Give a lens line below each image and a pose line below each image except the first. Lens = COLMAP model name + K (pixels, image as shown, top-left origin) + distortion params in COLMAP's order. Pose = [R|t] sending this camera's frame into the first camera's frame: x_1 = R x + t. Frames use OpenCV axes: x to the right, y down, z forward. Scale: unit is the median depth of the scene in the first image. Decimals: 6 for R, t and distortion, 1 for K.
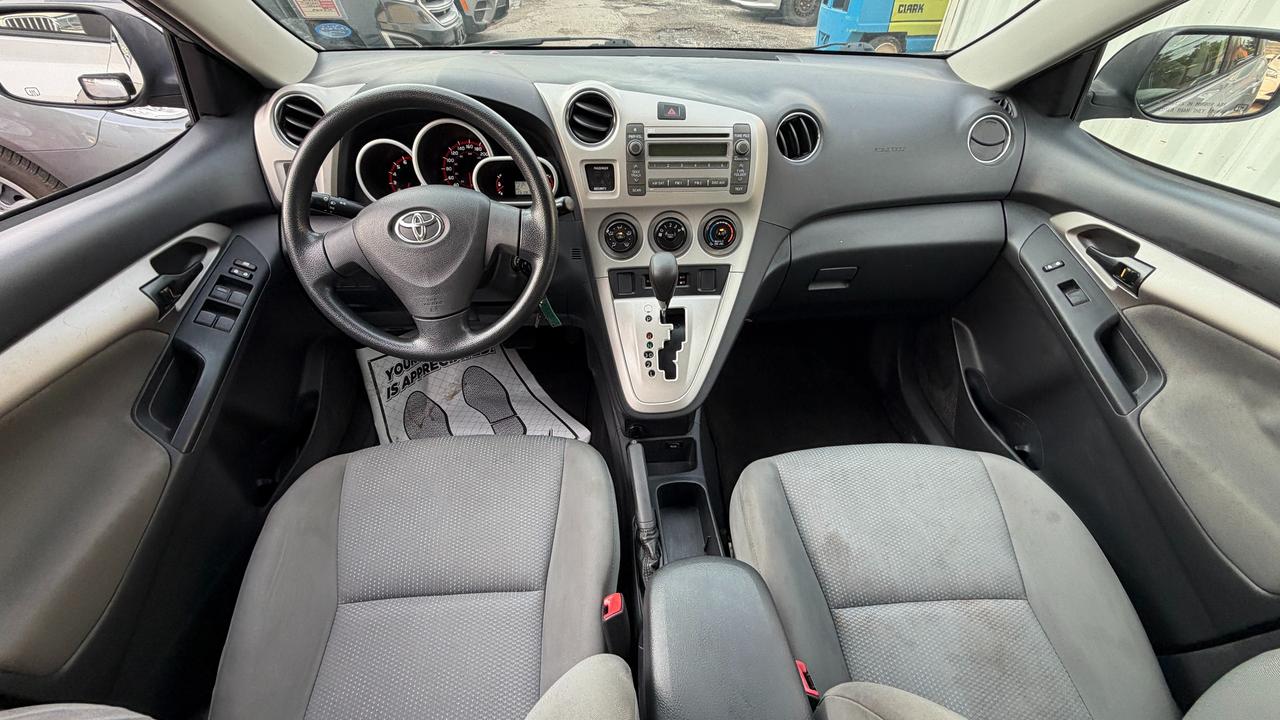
lens RADIAL K [[531.0, 0, 638.7], [0, 531.0, 360.2], [0, 0, 1]] dist [-0.000974, 0.001085]
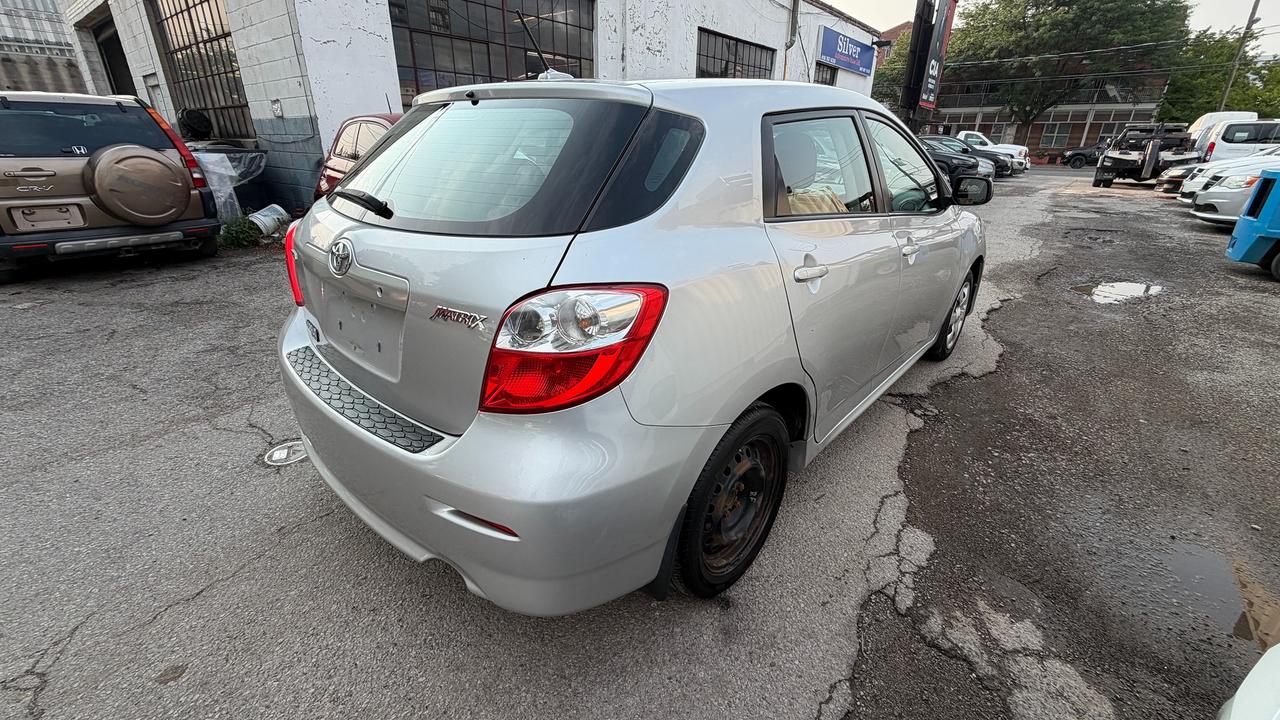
lens RADIAL K [[531.0, 0, 631.4], [0, 531.0, 364.5], [0, 0, 1]] dist [-0.000974, 0.001085]
pose [[0.689381, 0.273395, -0.670827, 1.987136], [-0.458673, 0.881505, -0.112103, 1.548449], [0.560689, 0.384972, 0.733092, -1.918678]]
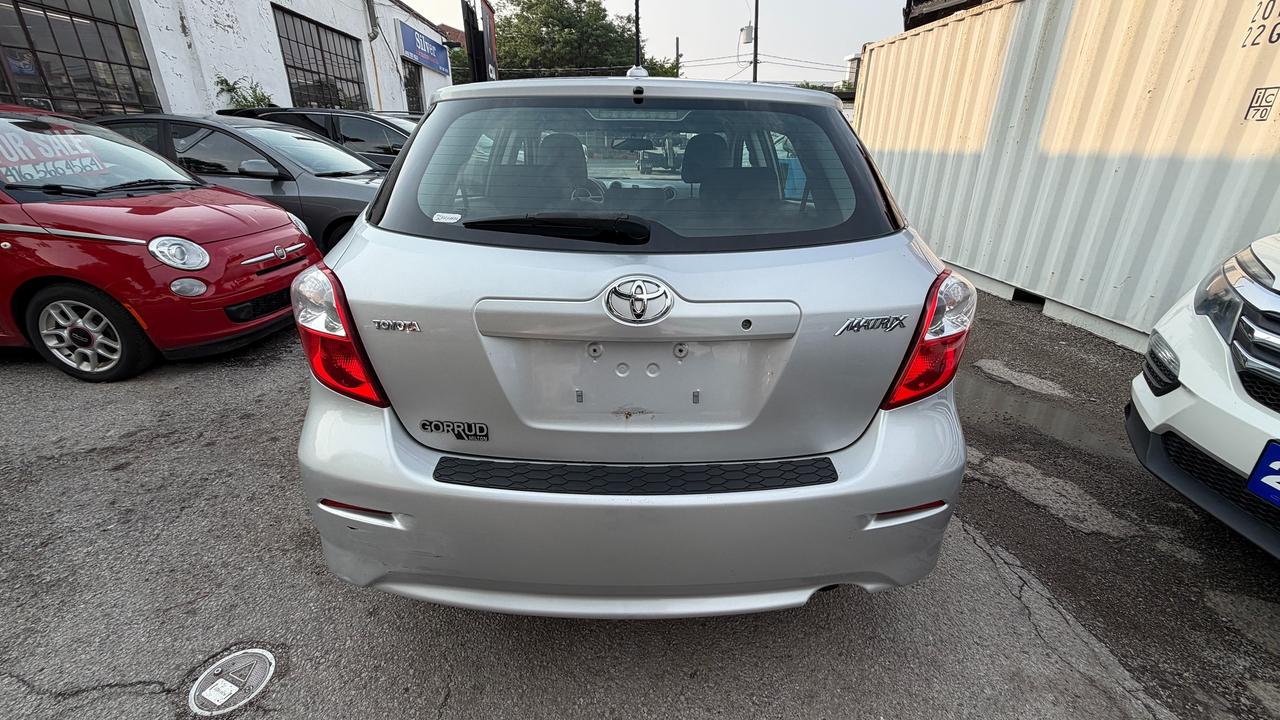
lens RADIAL K [[531.0, 0, 635.0], [0, 531.0, 372.6], [0, 0, 1]] dist [-0.000974, 0.001085]
pose [[0.997696, 0.014799, -0.066208, 0.341090], [-0.032442, 0.961175, -0.274027, 1.965580], [0.059582, 0.275544, 0.959440, -2.456890]]
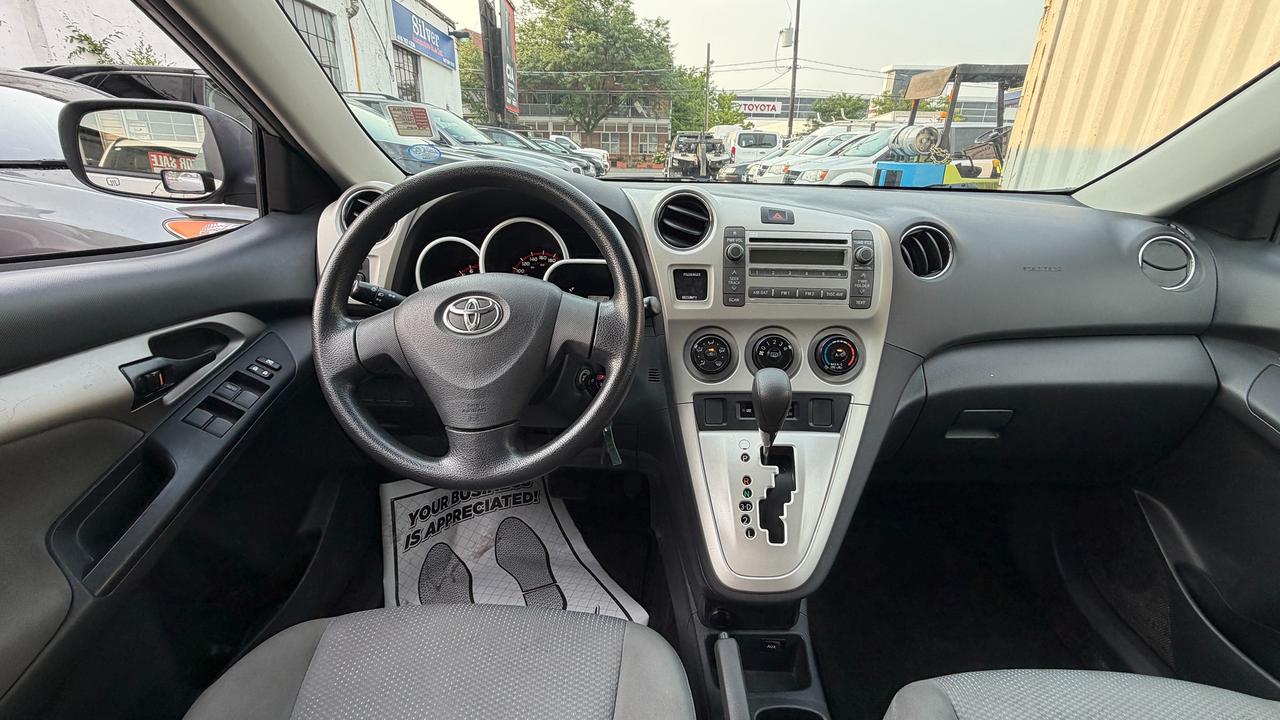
lens RADIAL K [[531.0, 0, 638.0], [0, 531.0, 361.2], [0, 0, 1]] dist [-0.000974, 0.001085]
pose [[0.994727, 0.040579, -0.094189, -0.070129], [-0.067899, 0.948872, -0.308272, 0.036910], [0.076864, 0.313042, 0.946624, 0.228442]]
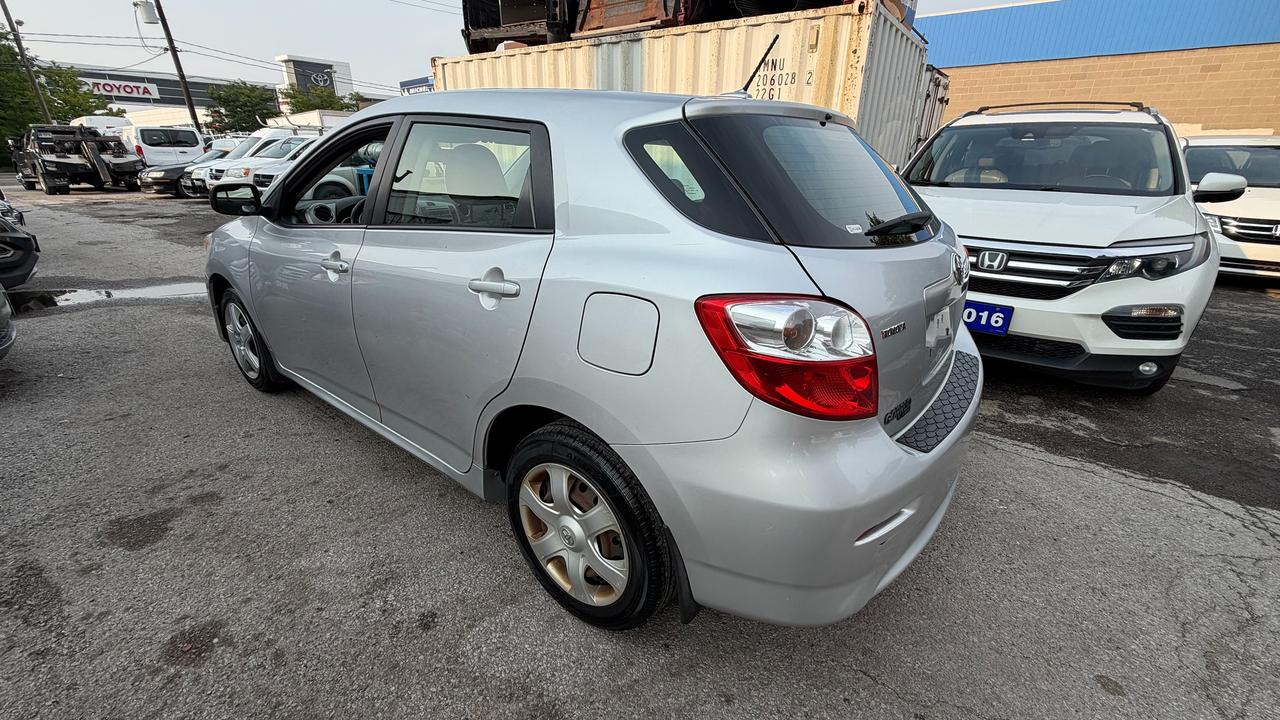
lens RADIAL K [[531.0, 0, 640.0], [0, 531.0, 369.8], [0, 0, 1]] dist [-0.000974, 0.001085]
pose [[0.674795, -0.285379, 0.680596, -1.596266], [0.468658, 0.878096, -0.096472, 1.457803], [-0.570098, 0.384065, 0.726280, -1.894761]]
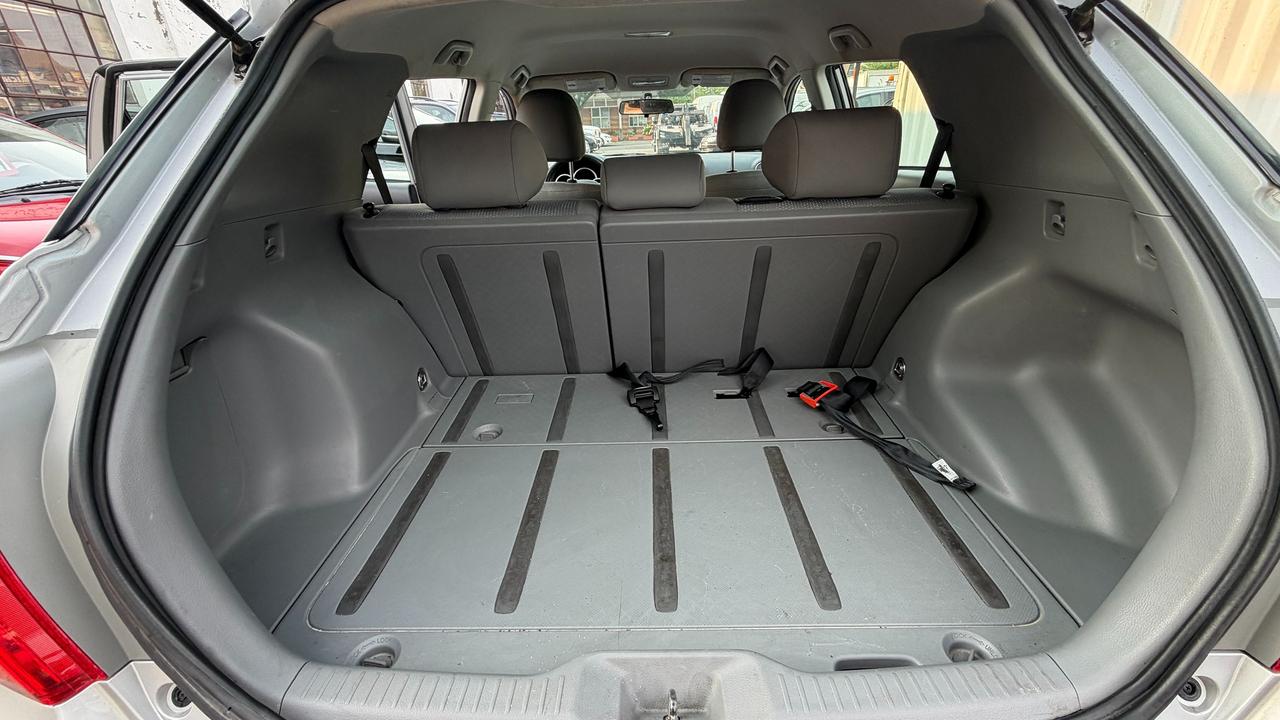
lens RADIAL K [[531.0, 0, 634.0], [0, 531.0, 362.5], [0, 0, 1]] dist [-0.000974, 0.001085]
pose [[0.994074, -0.010381, -0.108206, 0.270977], [-0.018442, 0.964895, -0.261989, 1.451609], [0.107128, 0.262432, 0.958986, -1.678524]]
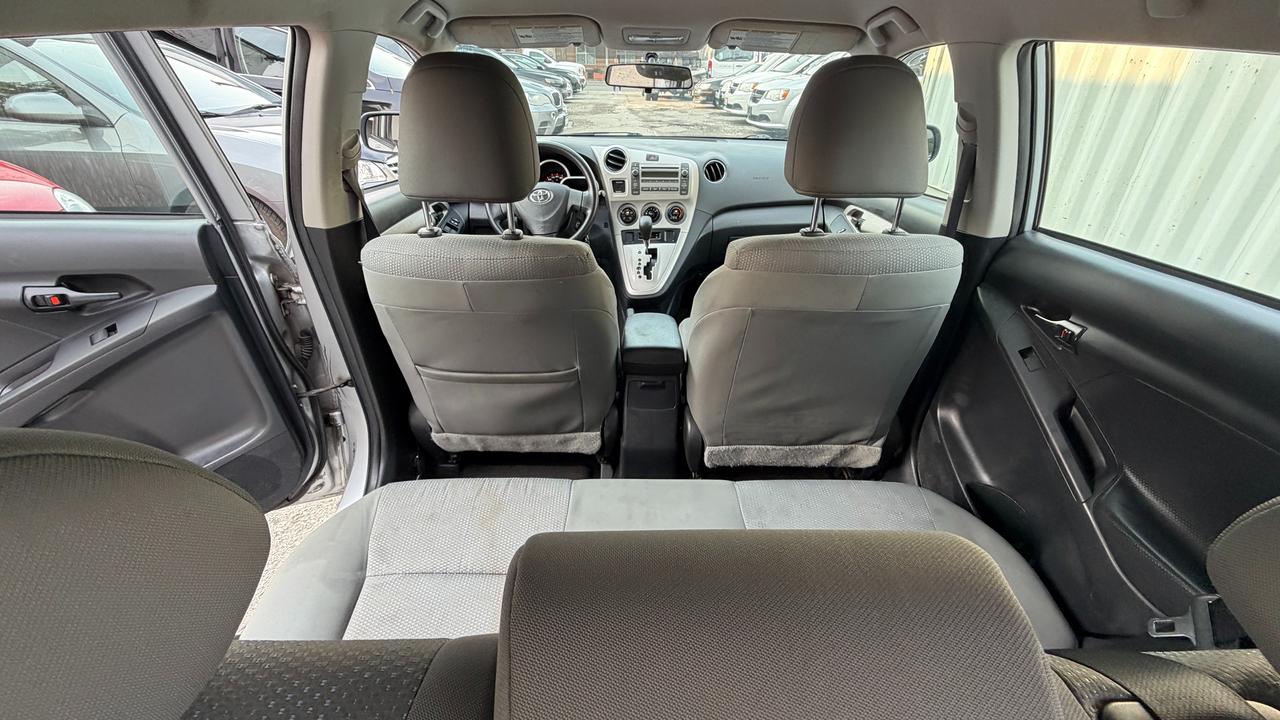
lens RADIAL K [[531.0, 0, 637.1], [0, 531.0, 365.8], [0, 0, 1]] dist [-0.000974, 0.001085]
pose [[0.997649, 0.028989, -0.062102, 0.152961], [-0.038978, 0.985316, -0.166230, 0.710195], [0.056371, 0.168259, 0.984130, -0.966523]]
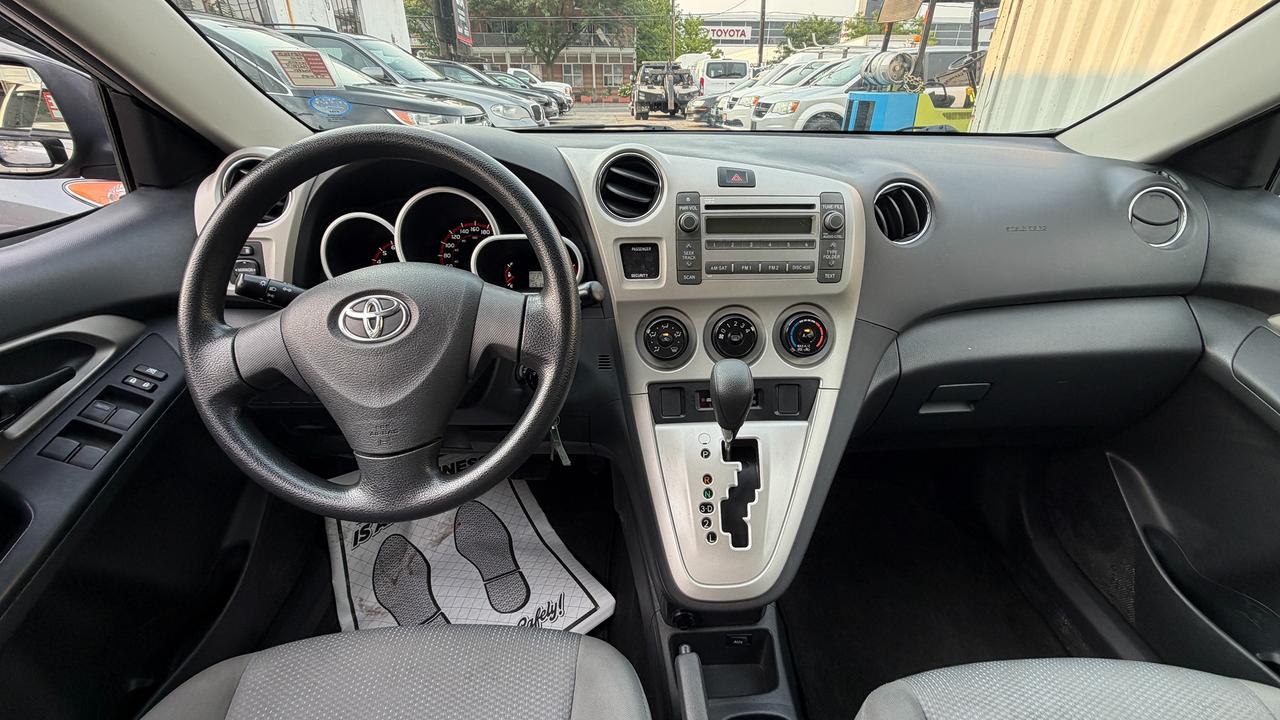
lens RADIAL K [[531.0, 0, 638.0], [0, 531.0, 361.3], [0, 0, 1]] dist [-0.000974, 0.001085]
pose [[0.998911, 0.007831, -0.046002, -0.039415], [-0.017254, 0.977935, -0.208196, -0.051542], [0.043357, 0.208763, 0.977005, 0.299195]]
